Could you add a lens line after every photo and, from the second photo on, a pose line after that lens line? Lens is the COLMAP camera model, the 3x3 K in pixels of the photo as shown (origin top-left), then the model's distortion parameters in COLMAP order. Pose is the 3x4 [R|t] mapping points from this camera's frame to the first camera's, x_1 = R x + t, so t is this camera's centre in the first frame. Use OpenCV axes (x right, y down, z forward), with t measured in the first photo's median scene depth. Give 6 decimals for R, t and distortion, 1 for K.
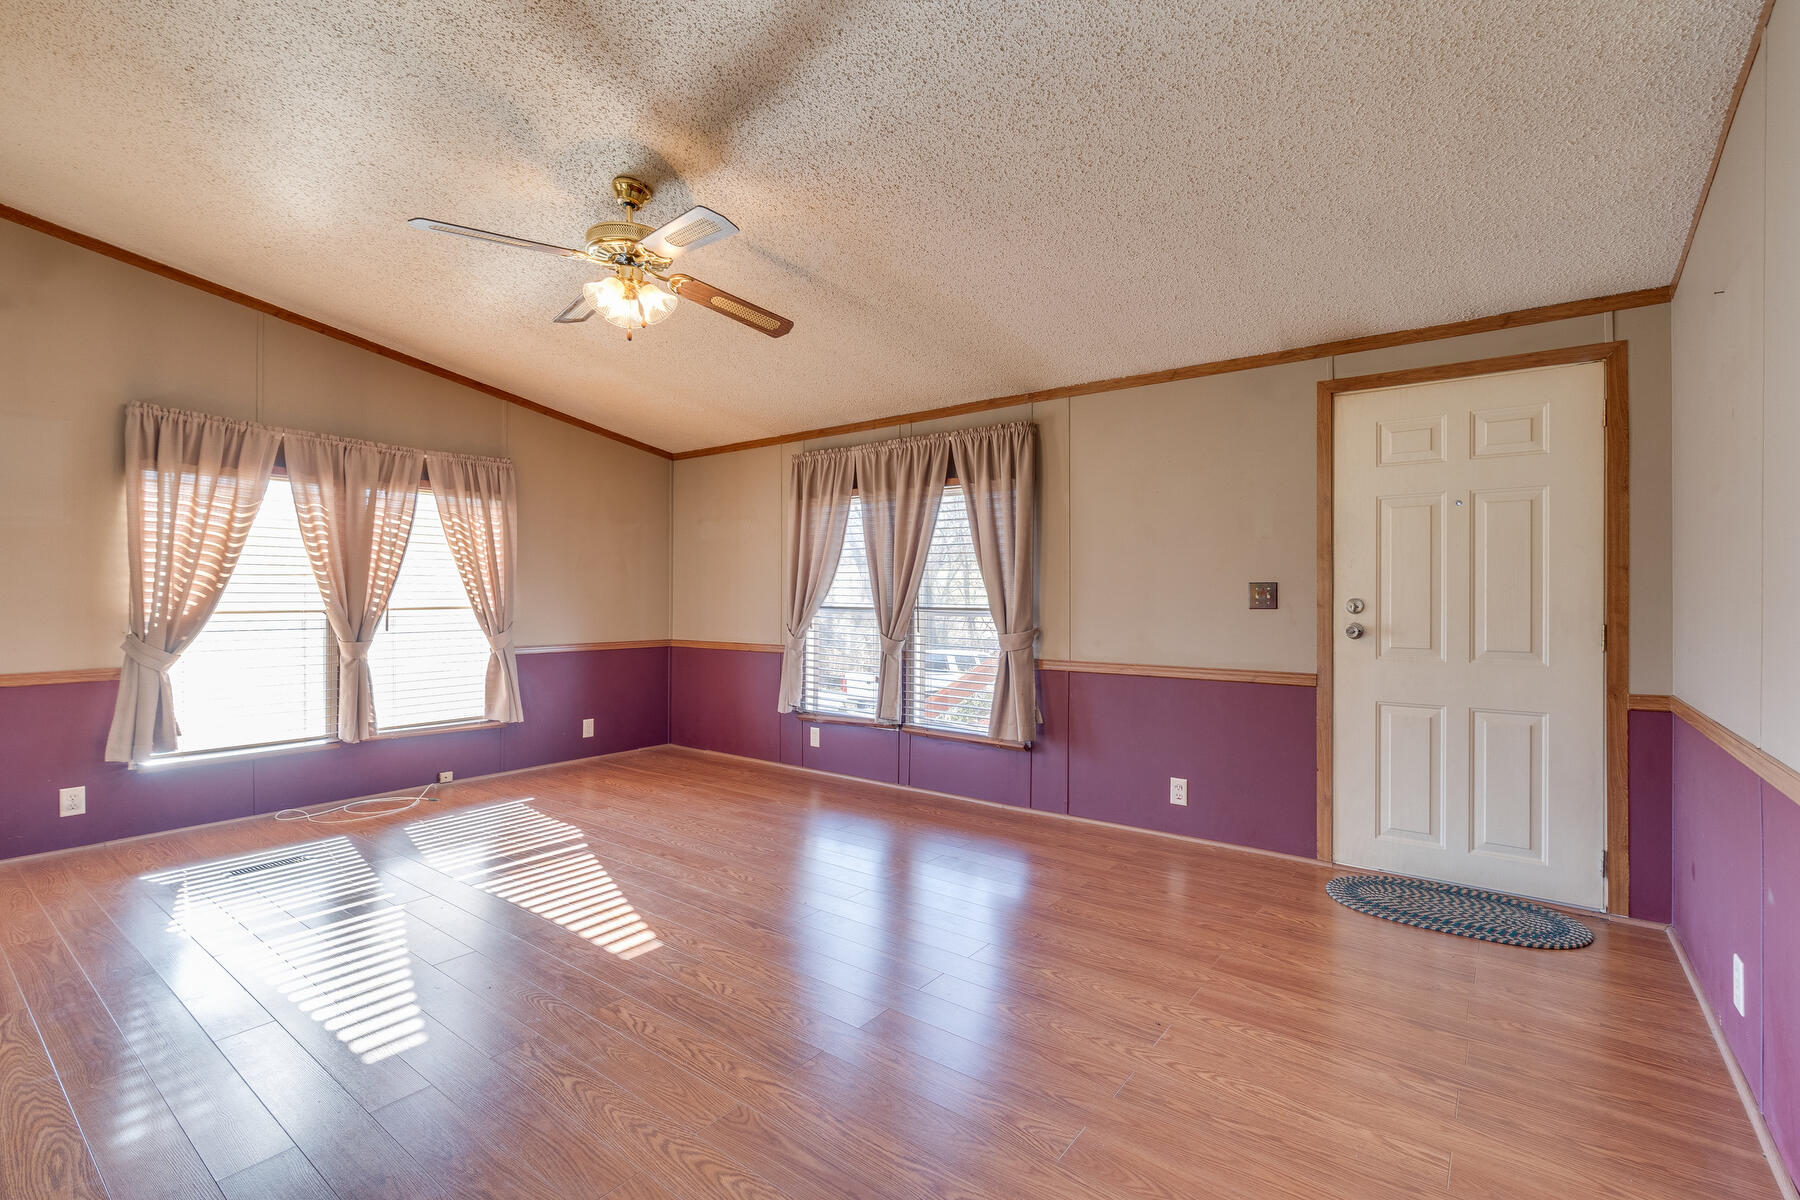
lens RADIAL K [[812.1, 0, 900.0], [0, 812.1, 600.0], [0, 0, 1]] dist [-0.018925, 0.000031]
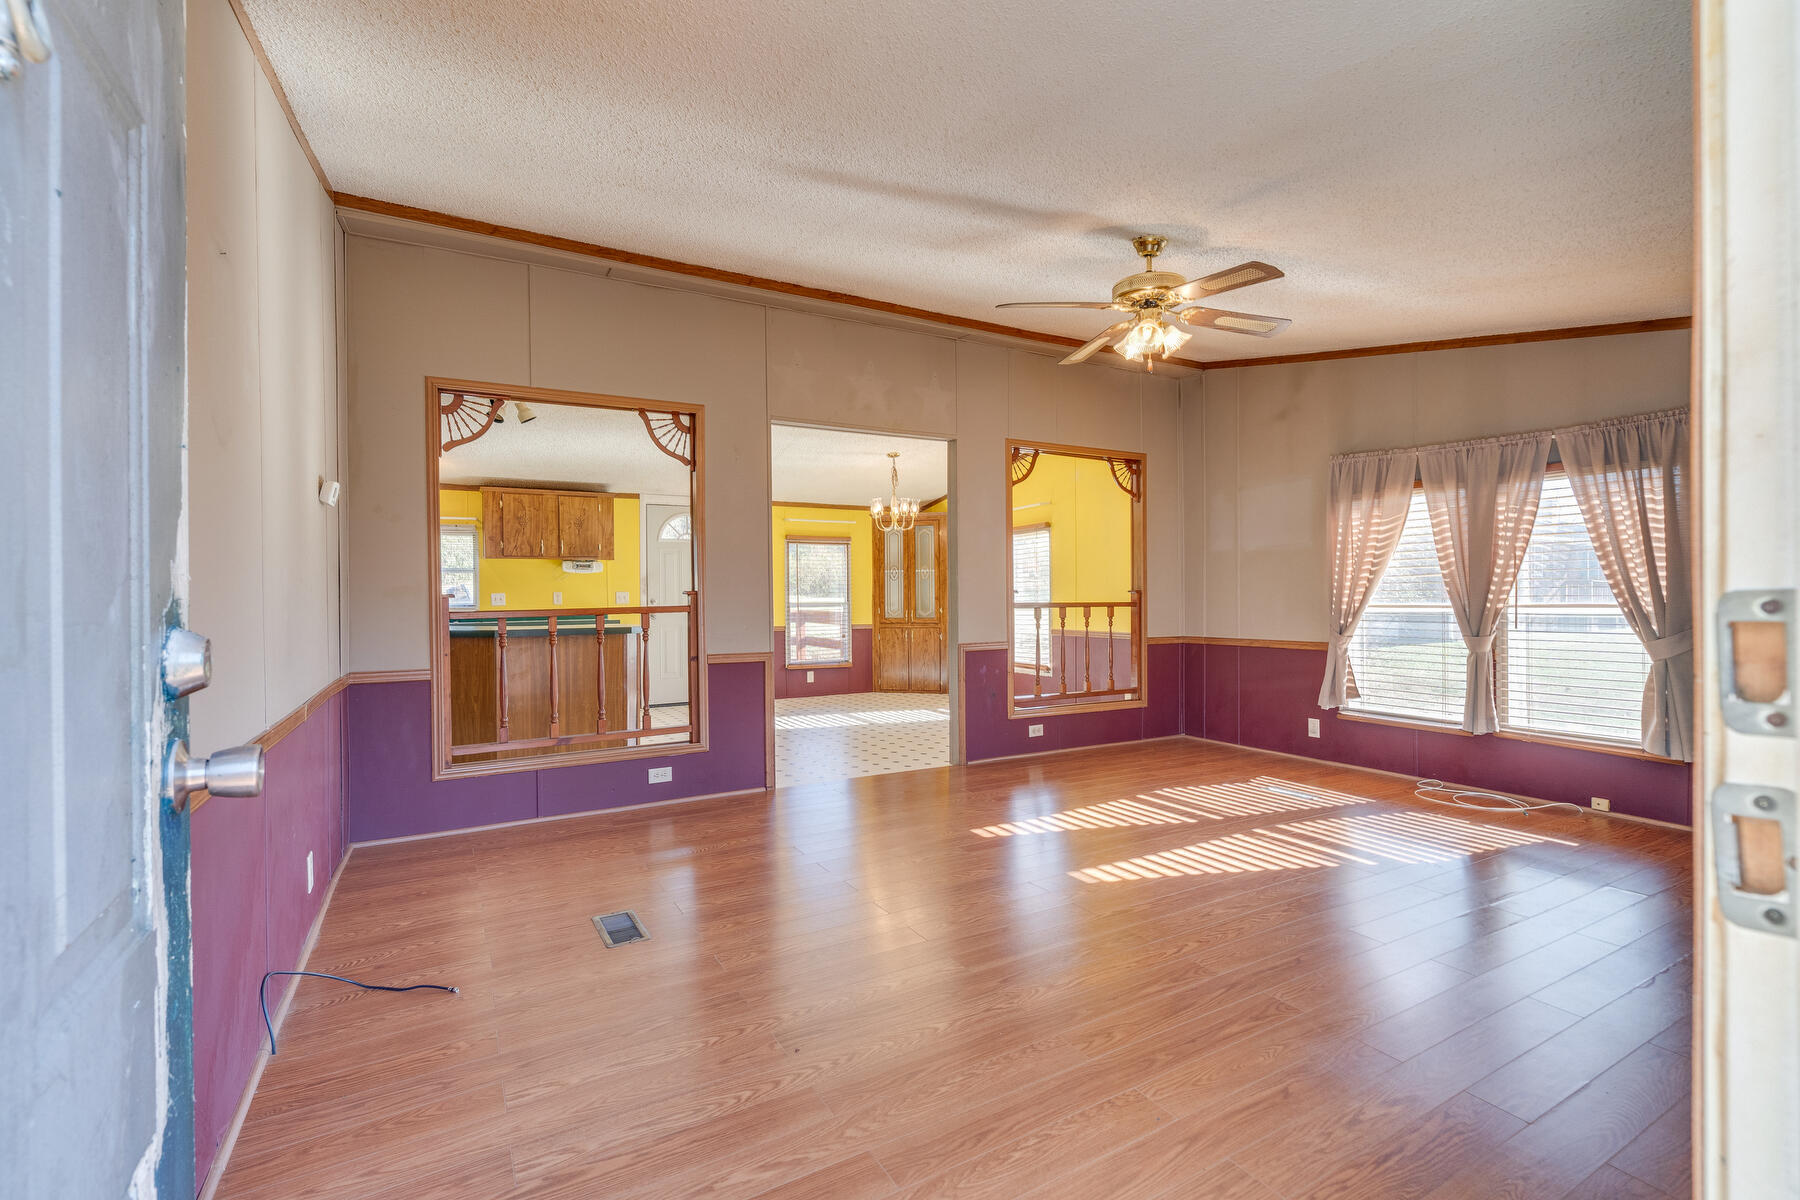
lens RADIAL K [[812.1, 0, 900.0], [0, 812.1, 600.0], [0, 0, 1]] dist [-0.018925, 0.000031]
pose [[-0.392724, 0.012101, -0.919577, 0.734216], [0.001593, 0.999921, 0.012477, -0.011584], [0.919655, 0.003435, -0.392712, 0.953784]]
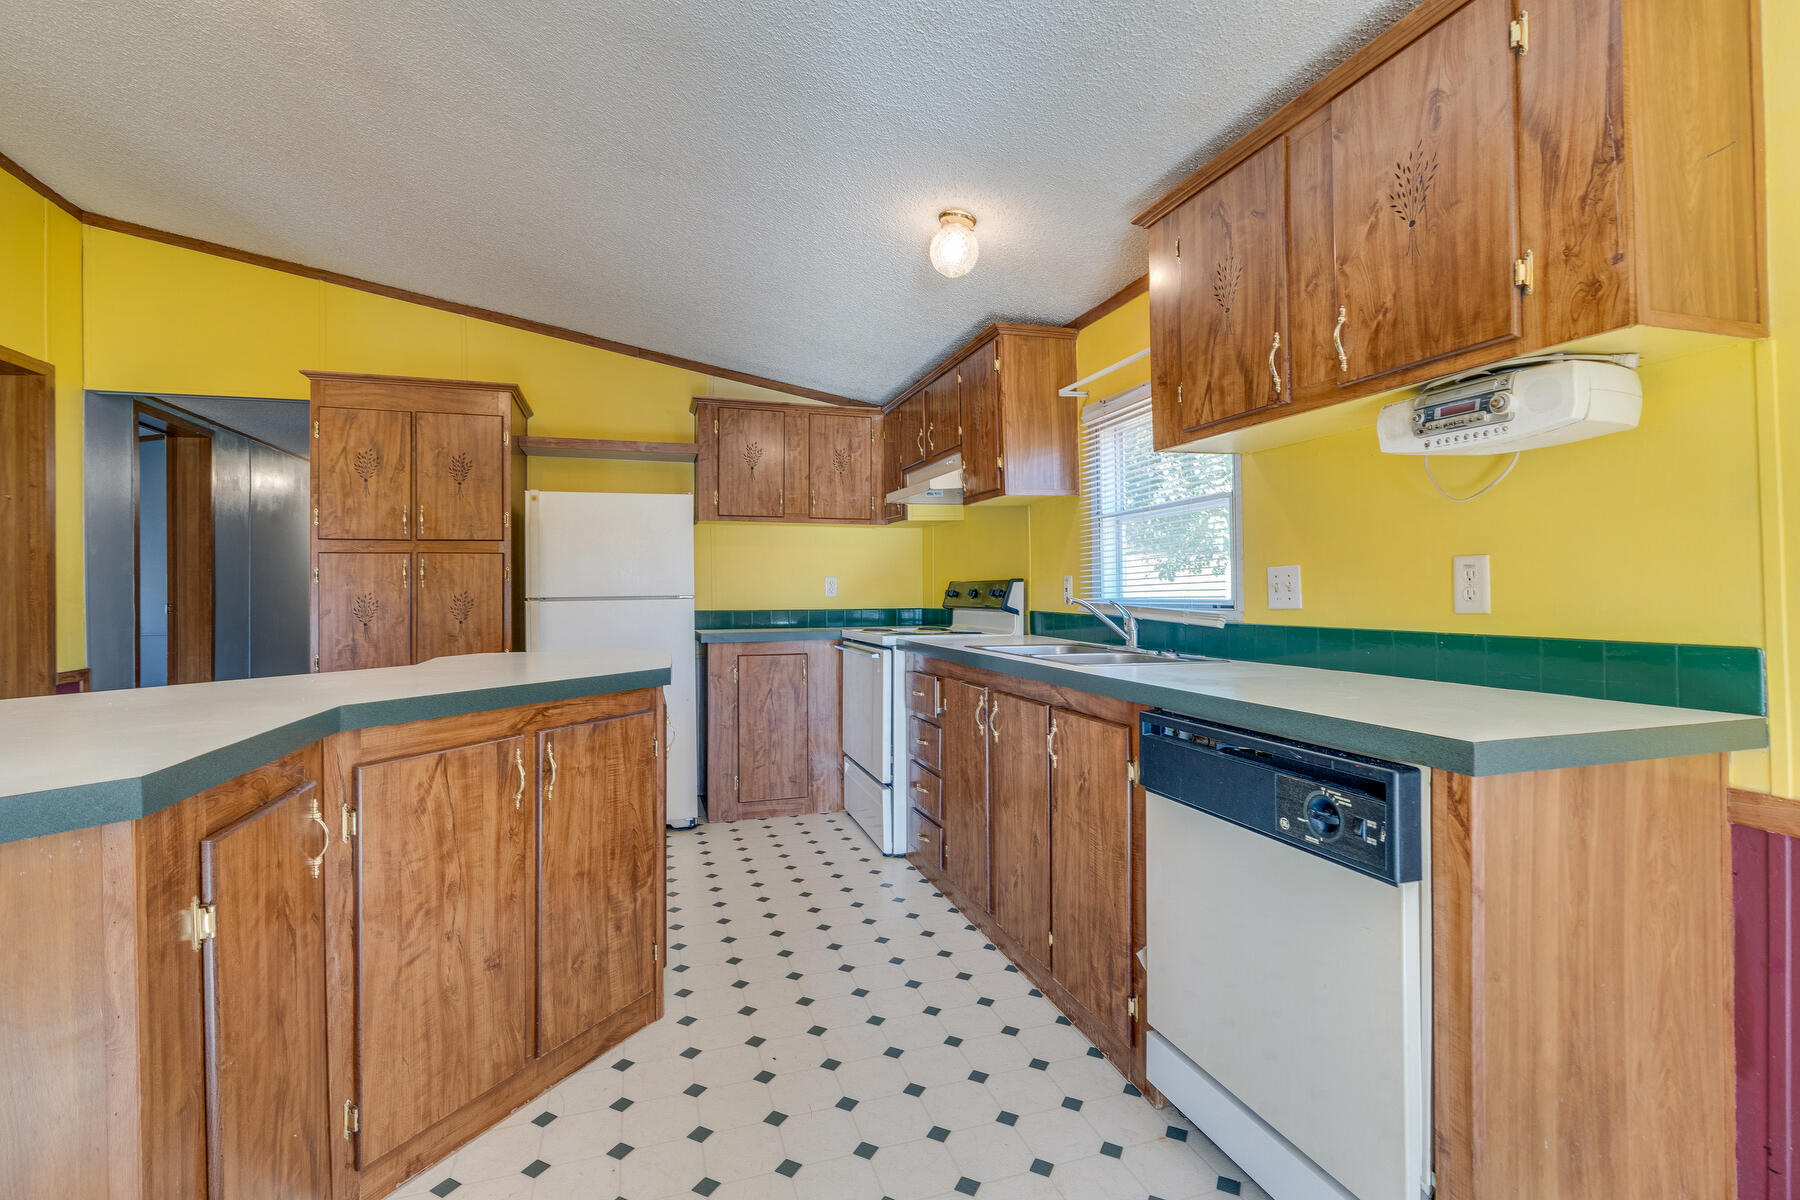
lens RADIAL K [[812.1, 0, 900.0], [0, 812.1, 600.0], [0, 0, 1]] dist [-0.018925, 0.000031]
pose [[-0.845194, 0.010612, 0.534354, -1.060579], [0.027216, 0.999360, 0.023201, 0.000915], [-0.533766, 0.034153, -0.844942, -0.294220]]
